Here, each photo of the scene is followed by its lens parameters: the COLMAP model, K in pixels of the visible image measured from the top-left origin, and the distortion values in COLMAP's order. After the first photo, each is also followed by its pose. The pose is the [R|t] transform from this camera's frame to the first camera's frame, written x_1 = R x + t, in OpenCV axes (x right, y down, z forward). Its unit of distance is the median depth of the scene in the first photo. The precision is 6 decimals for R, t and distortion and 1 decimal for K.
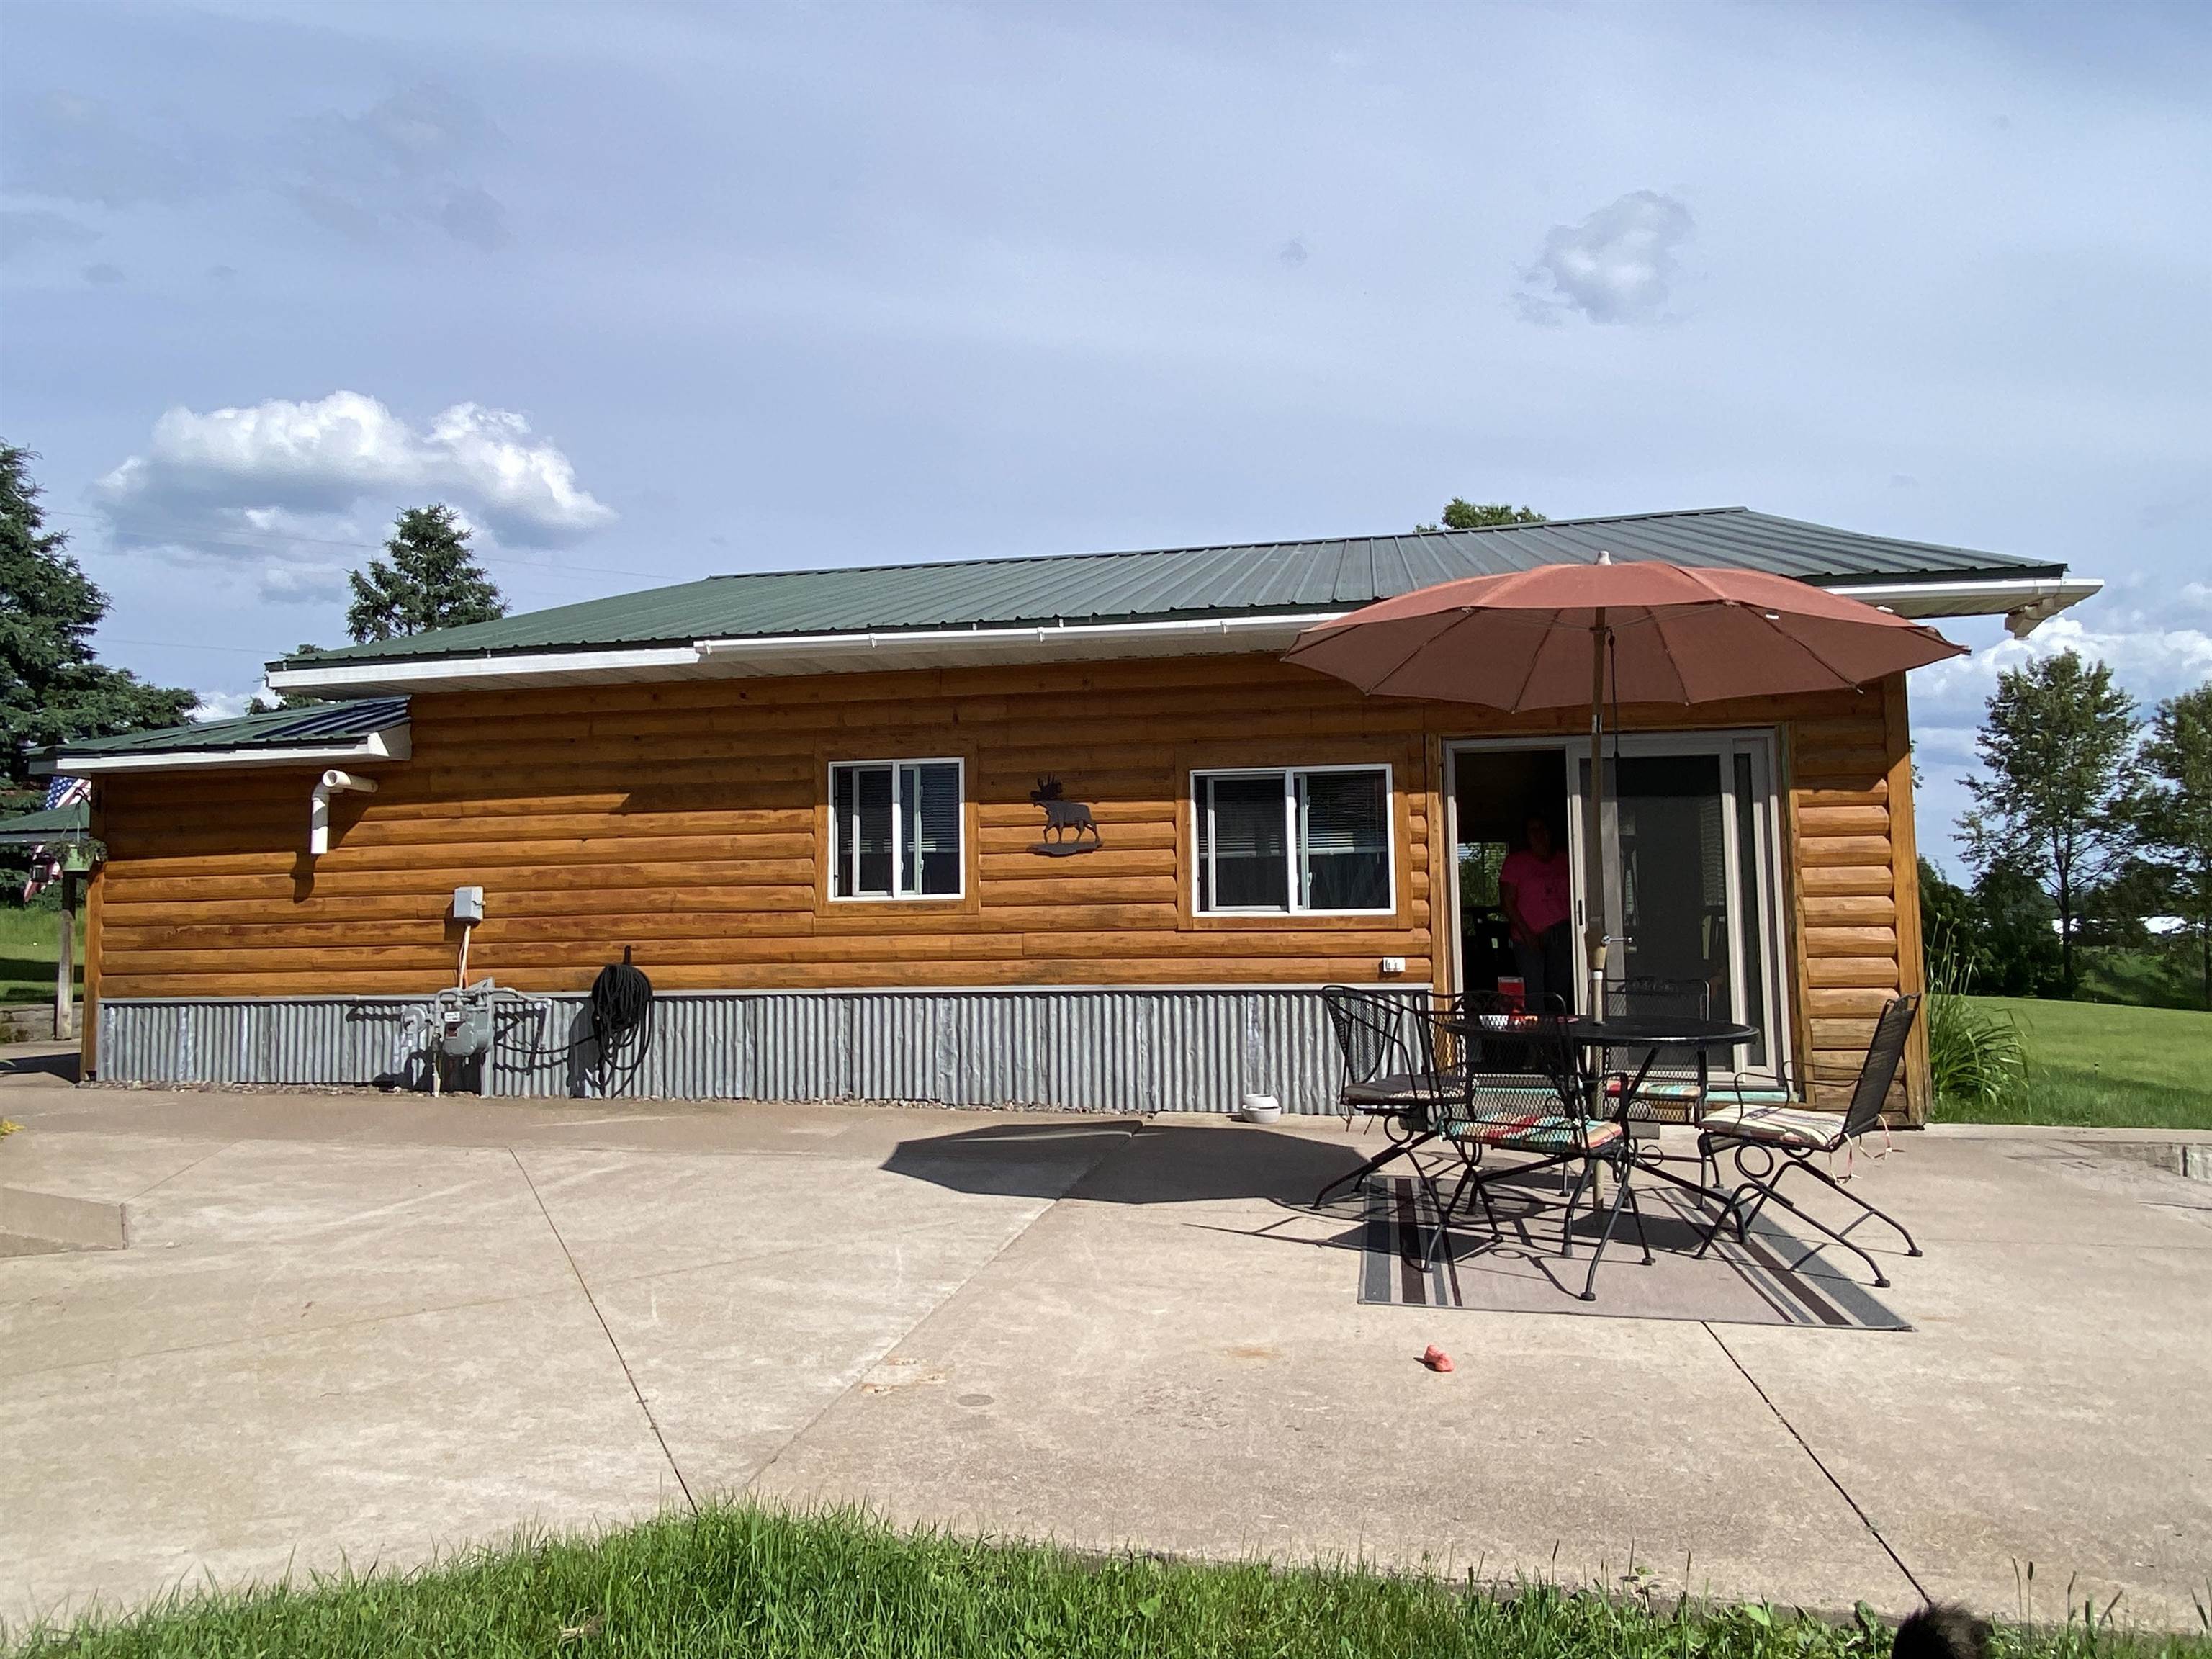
lens RADIAL K [[1343.0, 0, 1106.2], [0, 1343.0, 824.8], [0, 0, 1]] dist [-0.022913, -0.001510]
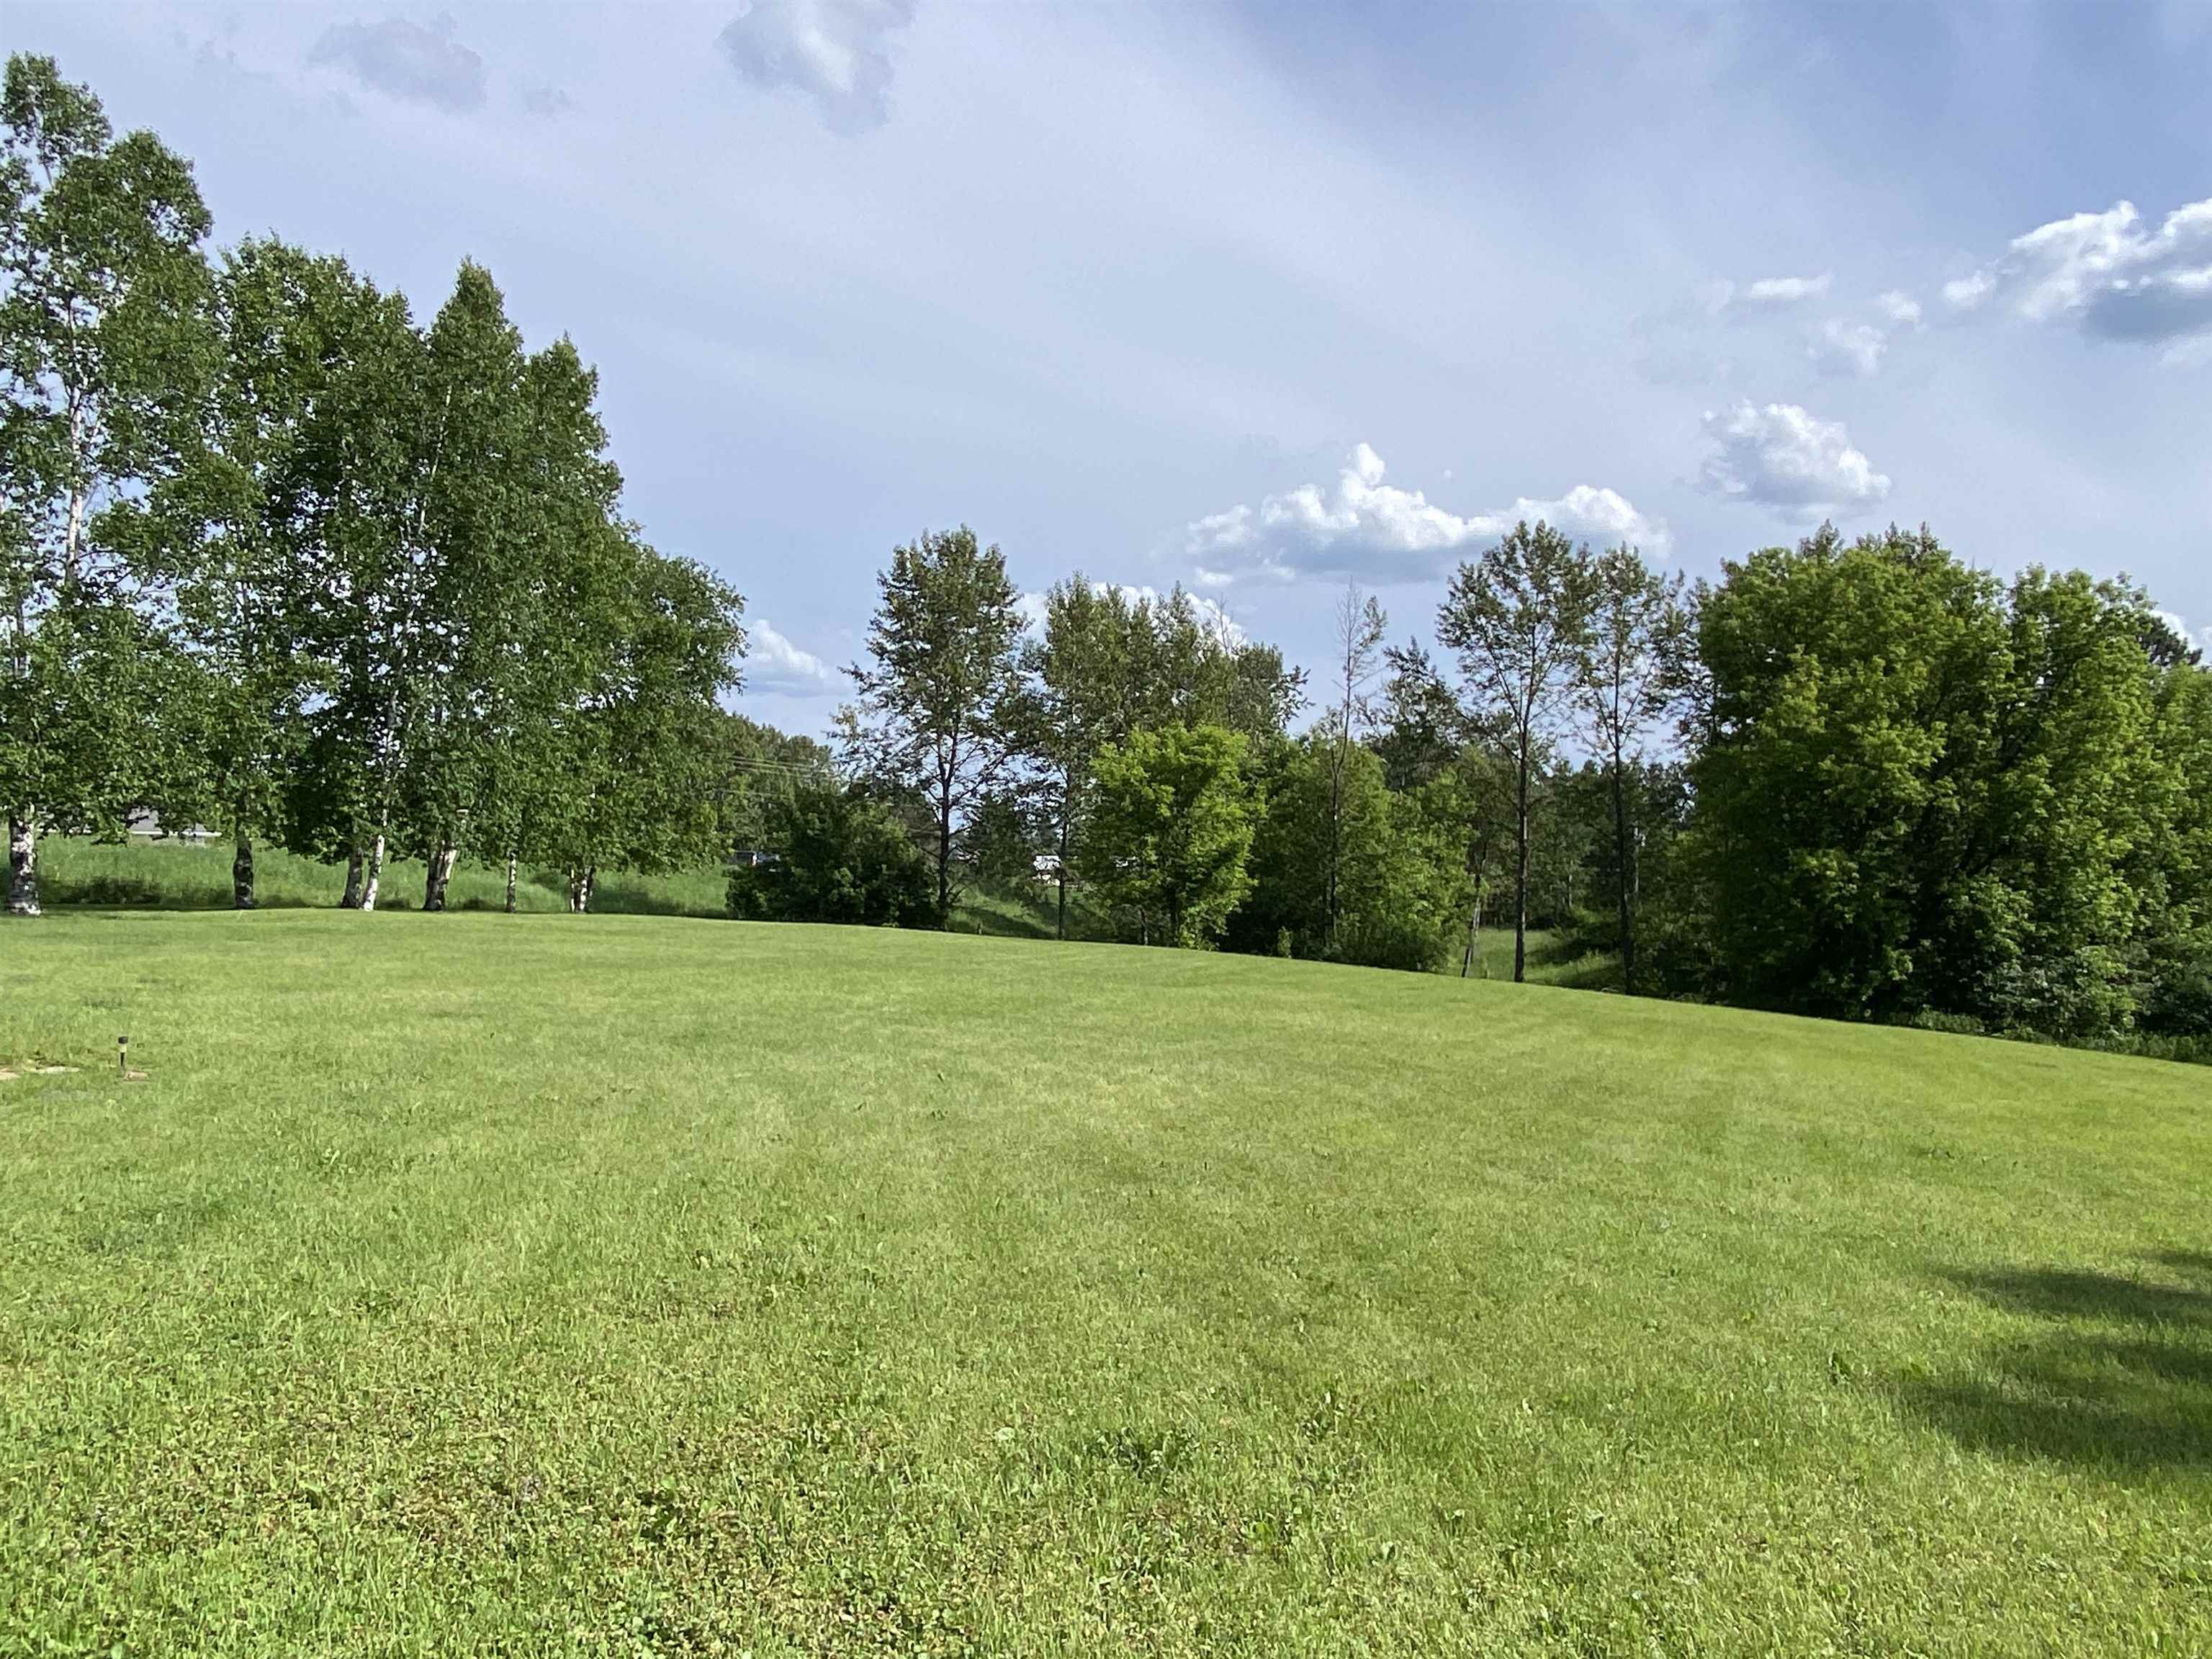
lens RADIAL K [[1568.3, 0, 1108.9], [0, 1568.3, 832.6], [0, 0, 1]] dist [-0.000722, -0.003944]
pose [[0.802343, 0.025211, 0.596331, 0.194227], [-0.059006, 0.997564, 0.037216, 0.023180], [-0.593940, -0.065047, 0.801876, 0.107004]]
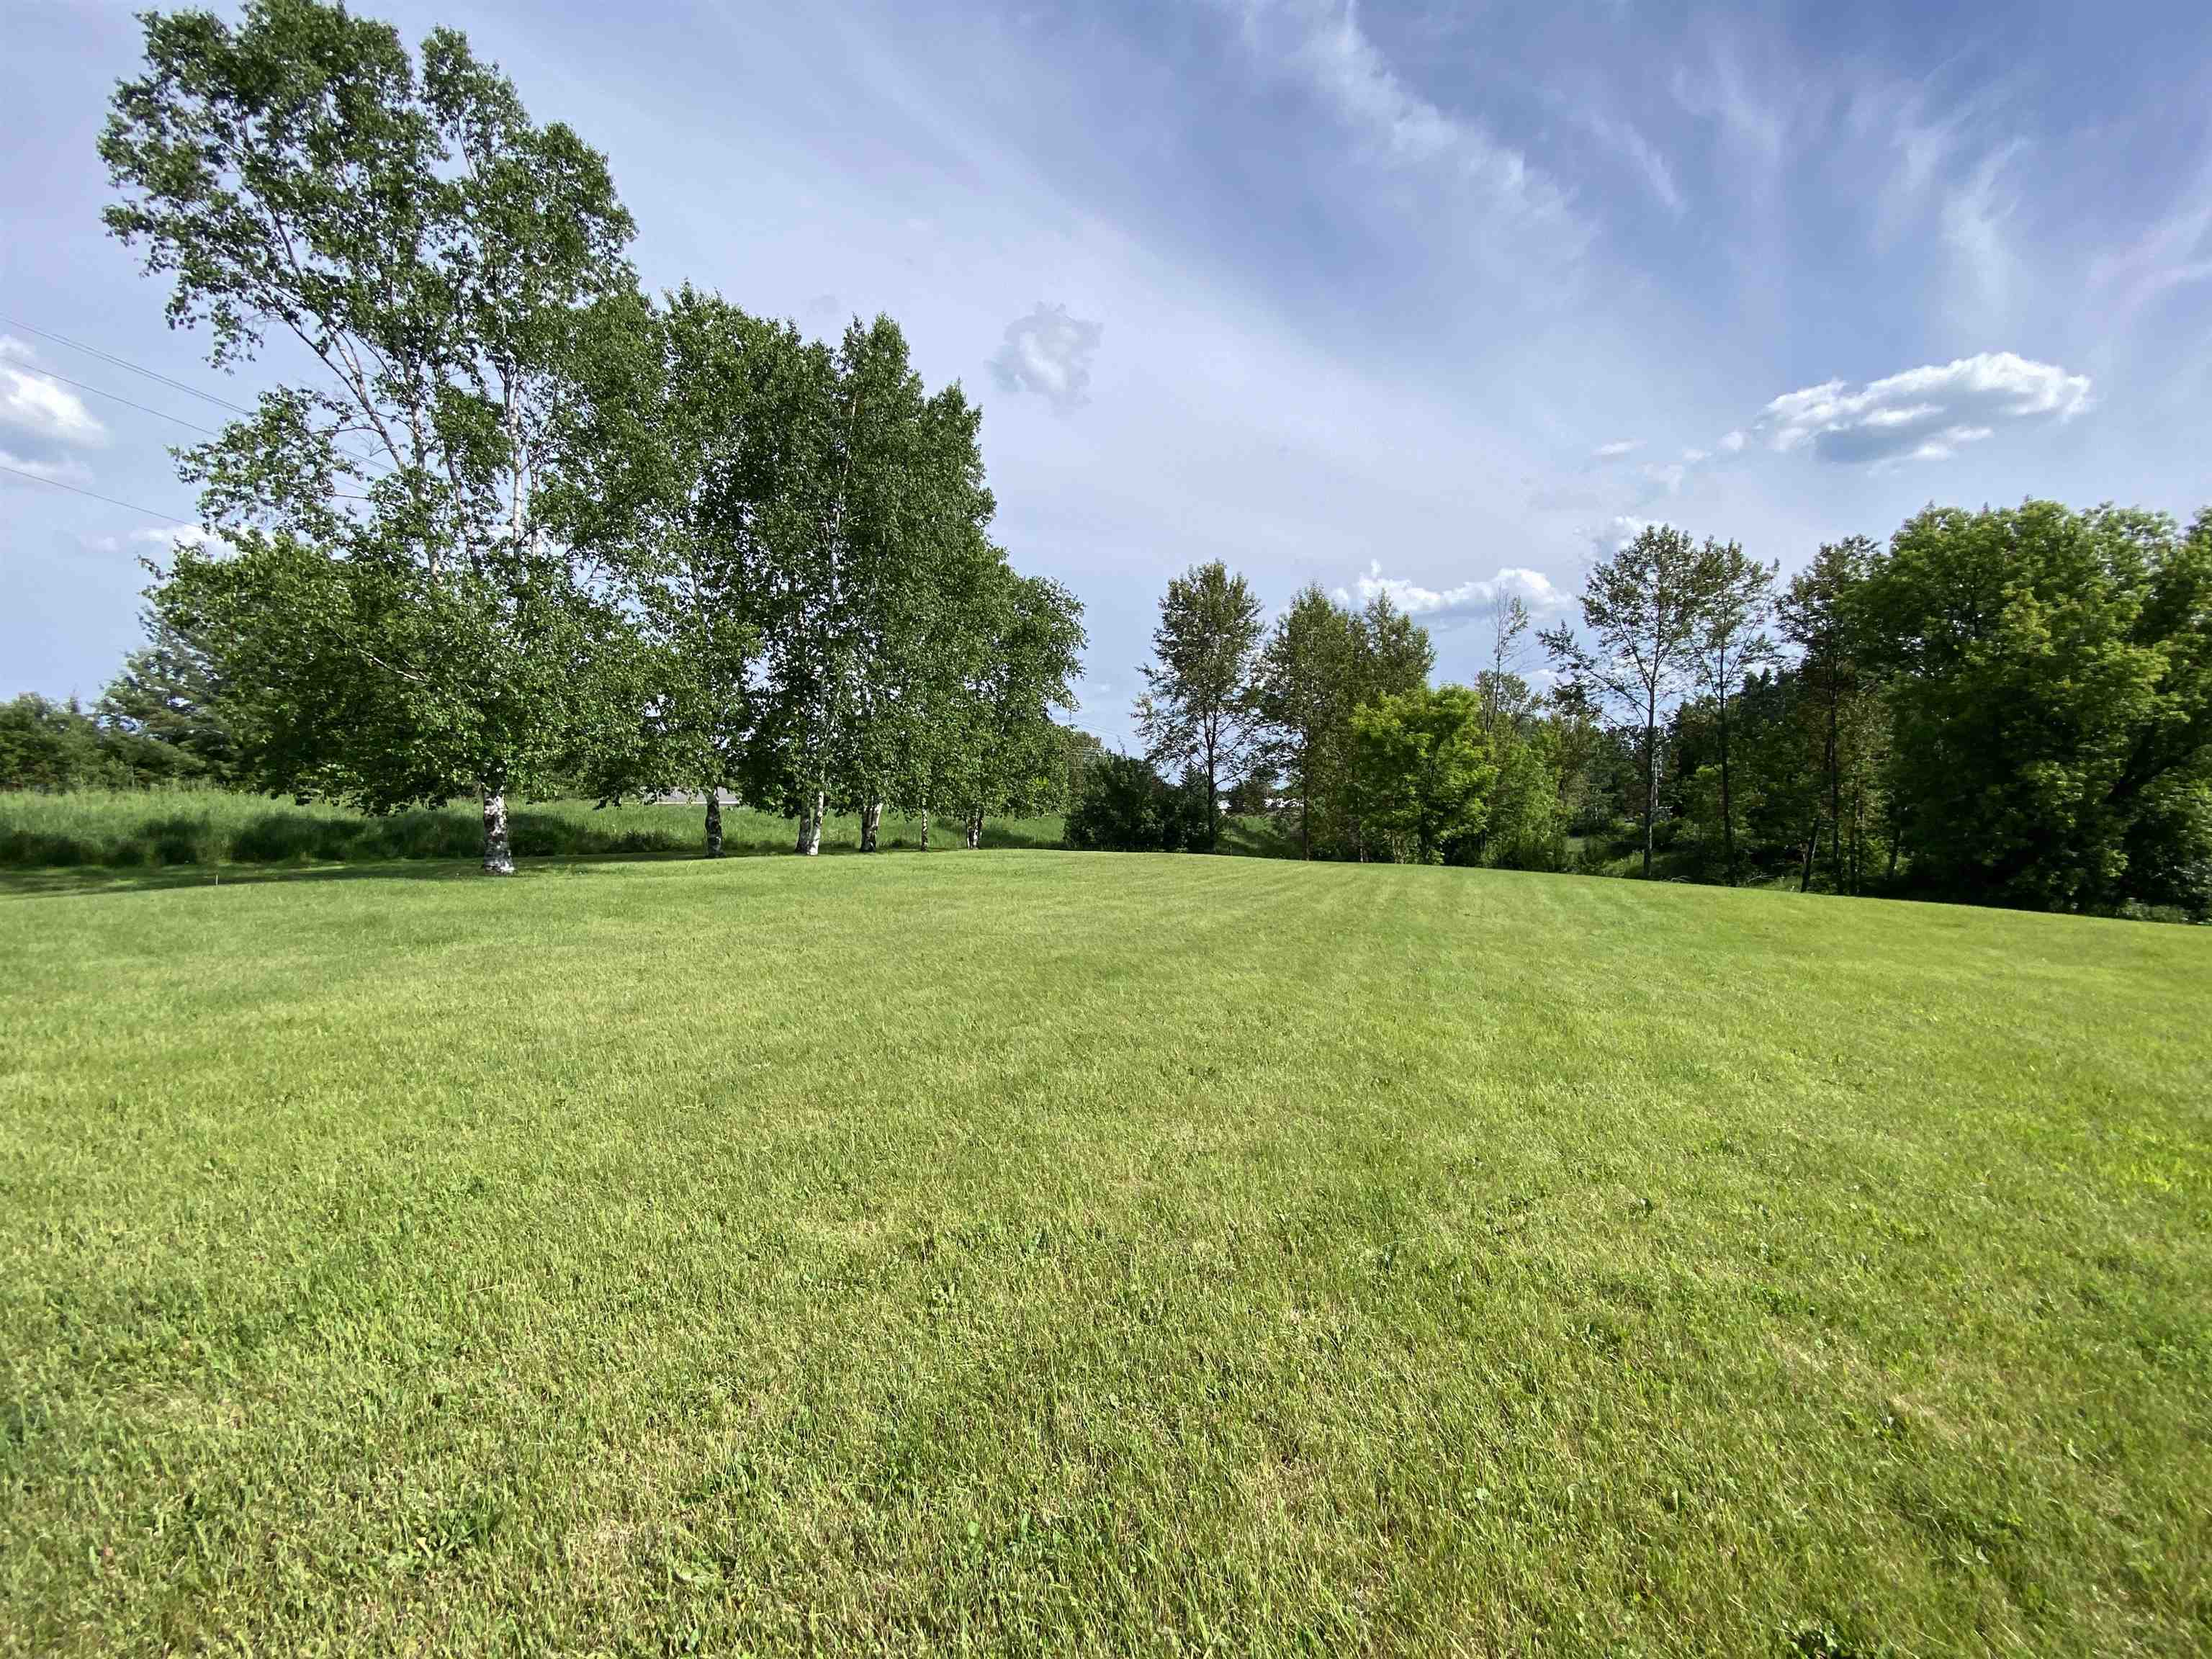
lens RADIAL K [[886.0, 0, 1104.7], [0, 886.0, 833.1], [0, 0, 1]] dist [-0.000106, -0.000336]
pose [[0.884279, -0.029309, 0.466038, 0.248607], [-0.015704, 0.995597, 0.092412, 0.040530], [-0.466694, -0.089037, 0.879926, 0.313309]]
